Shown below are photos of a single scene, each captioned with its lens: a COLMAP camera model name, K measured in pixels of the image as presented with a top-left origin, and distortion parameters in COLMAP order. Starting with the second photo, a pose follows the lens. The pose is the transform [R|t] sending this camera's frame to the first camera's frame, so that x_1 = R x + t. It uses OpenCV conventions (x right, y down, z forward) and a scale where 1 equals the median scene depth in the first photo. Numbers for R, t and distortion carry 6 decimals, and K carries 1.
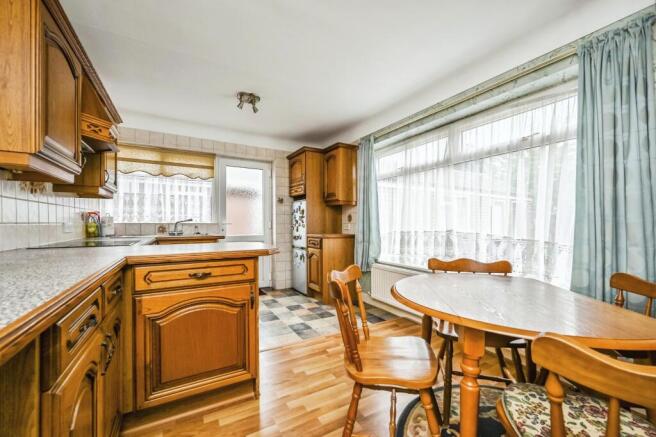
lens RADIAL K [[259.4, 0, 324.9], [0, 259.4, 221.6], [0, 0, 1]] dist [0.000178, 0.000448]
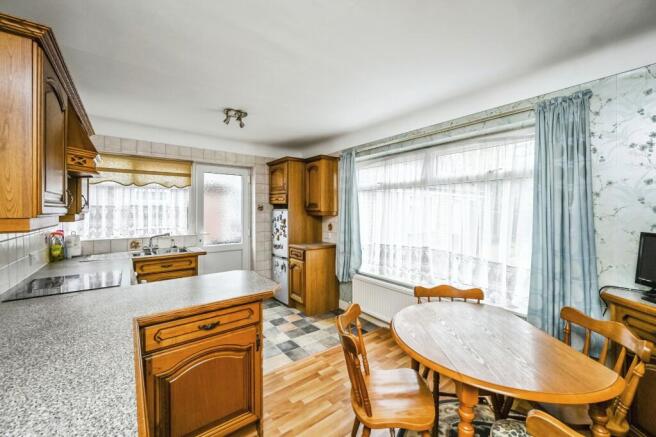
lens RADIAL K [[261.1, 0, 329.7], [0, 261.1, 209.5], [0, 0, 1]] dist [0.000885, 0.000277]
pose [[0.989875, 0.012040, 0.141430, -0.080414], [-0.011788, 0.999927, -0.002619, -0.120166], [-0.141451, 0.000926, 0.989945, -0.034728]]
